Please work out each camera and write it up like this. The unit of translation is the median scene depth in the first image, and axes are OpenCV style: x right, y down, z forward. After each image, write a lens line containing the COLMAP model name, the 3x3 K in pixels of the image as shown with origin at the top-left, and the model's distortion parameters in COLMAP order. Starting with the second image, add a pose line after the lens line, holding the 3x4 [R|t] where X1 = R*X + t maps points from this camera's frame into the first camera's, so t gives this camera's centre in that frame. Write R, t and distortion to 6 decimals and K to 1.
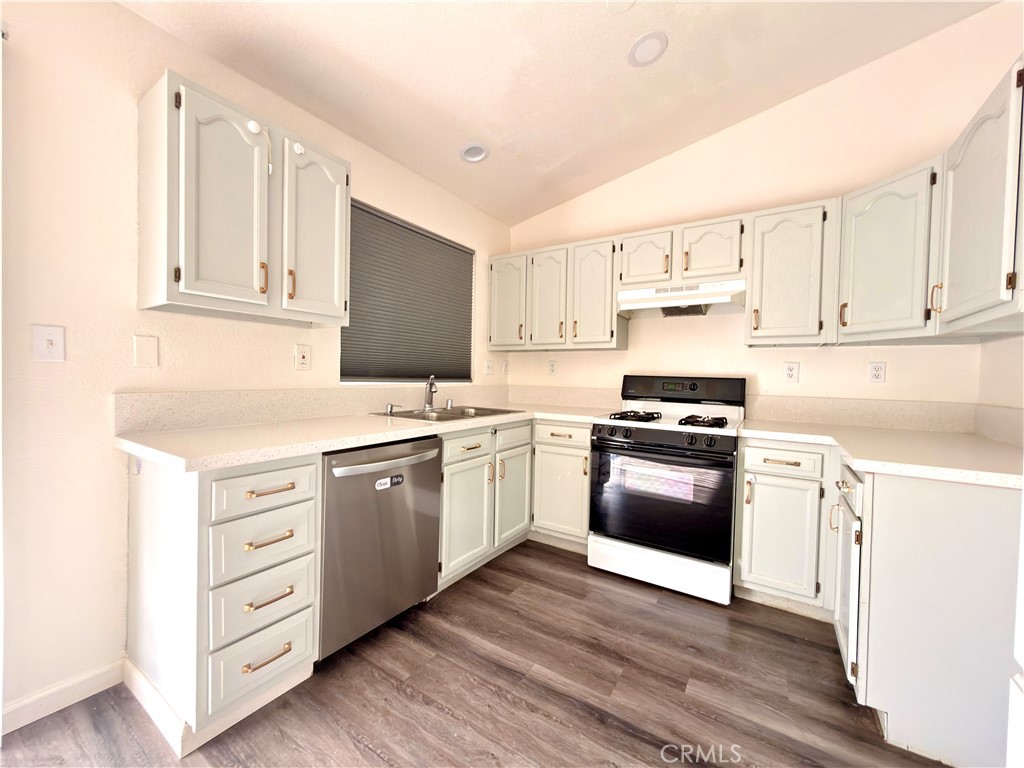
lens RADIAL K [[408.6, 0, 512.4], [0, 408.6, 384.0], [0, 0, 1]] dist [-0.000309, -0.000290]
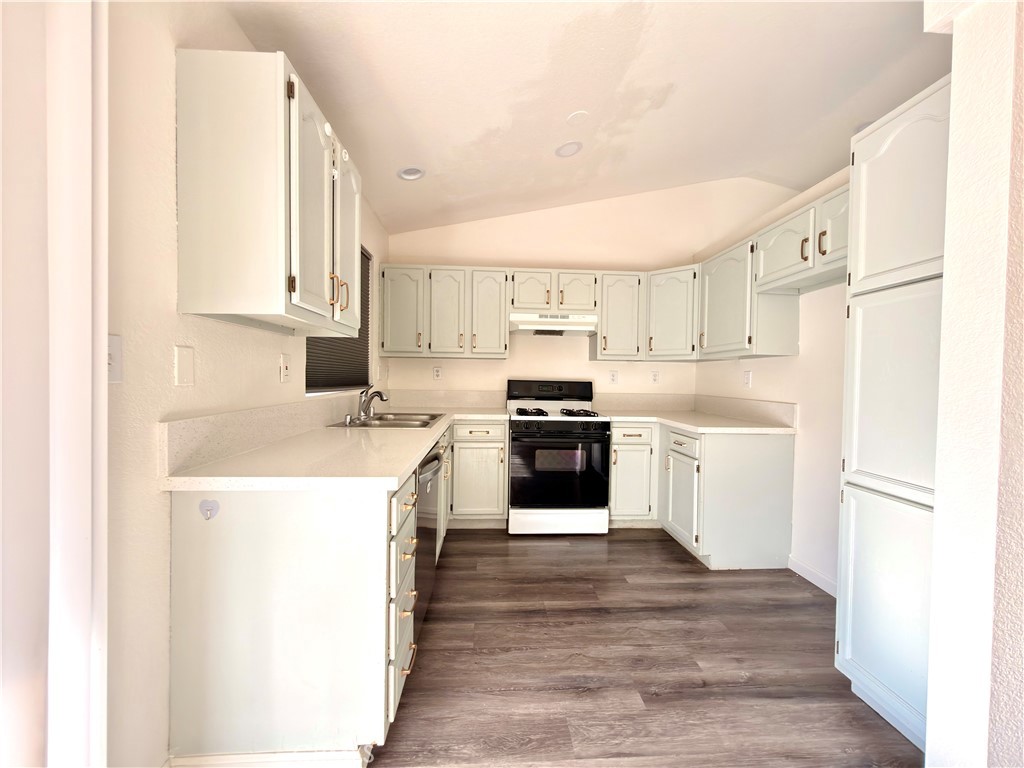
lens RADIAL K [[408.6, 0, 512.7], [0, 408.6, 385.2], [0, 0, 1]] dist [-0.000309, -0.000290]
pose [[0.805186, -0.020310, 0.592674, -0.591524], [0.014230, 0.999787, 0.014930, -0.031692], [-0.592852, -0.003588, 0.805304, -0.008597]]
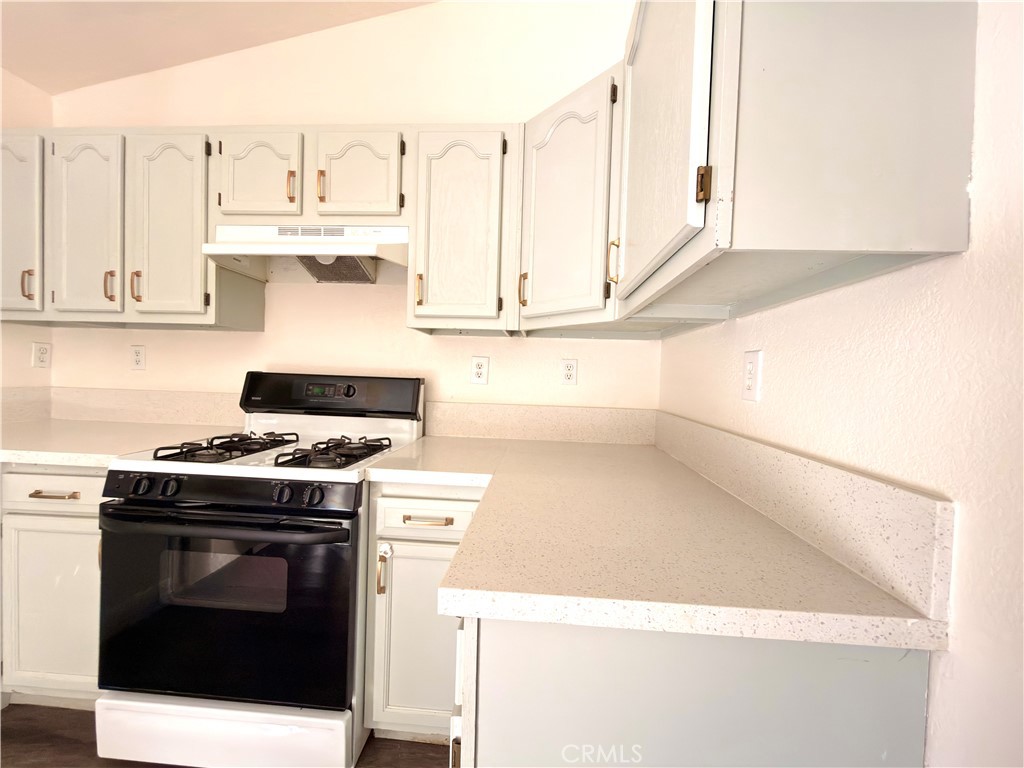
lens RADIAL K [[408.6, 0, 513.2], [0, 408.6, 383.1], [0, 0, 1]] dist [-0.000309, -0.000290]
pose [[0.876805, -0.005376, 0.480816, 0.429288], [-0.000918, 0.999917, 0.012854, -0.017020], [-0.480845, -0.011712, 0.876727, 0.368907]]
